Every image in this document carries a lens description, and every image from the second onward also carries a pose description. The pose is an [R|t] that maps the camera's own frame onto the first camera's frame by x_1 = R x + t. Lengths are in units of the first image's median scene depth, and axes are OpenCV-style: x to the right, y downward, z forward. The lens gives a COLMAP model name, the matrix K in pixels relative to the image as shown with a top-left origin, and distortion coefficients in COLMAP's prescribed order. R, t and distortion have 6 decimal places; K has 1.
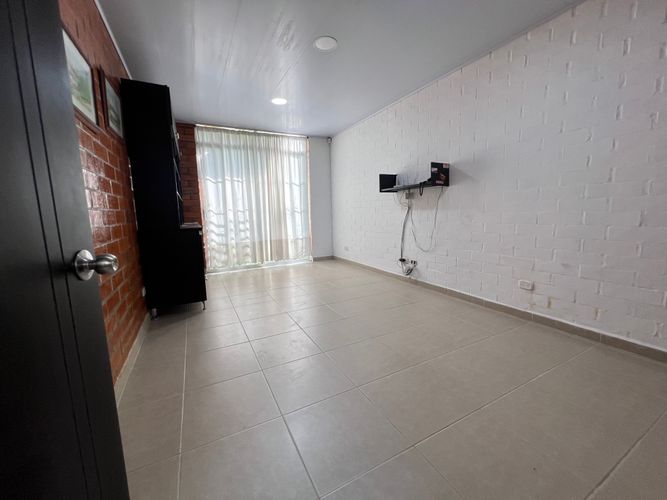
lens RADIAL K [[267.6, 0, 332.7], [0, 267.6, 248.1], [0, 0, 1]] dist [-0.002768, 0.000356]
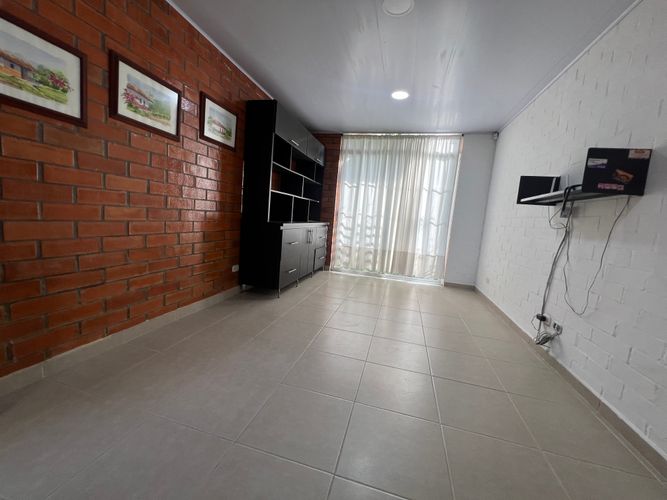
lens RADIAL K [[267.6, 0, 333.4], [0, 267.6, 247.9], [0, 0, 1]] dist [-0.002768, 0.000356]
pose [[0.733758, 0.165683, -0.658900, 0.231100], [-0.192420, 0.980780, 0.032340, -0.031122], [0.651594, 0.103055, 0.751535, 0.185890]]
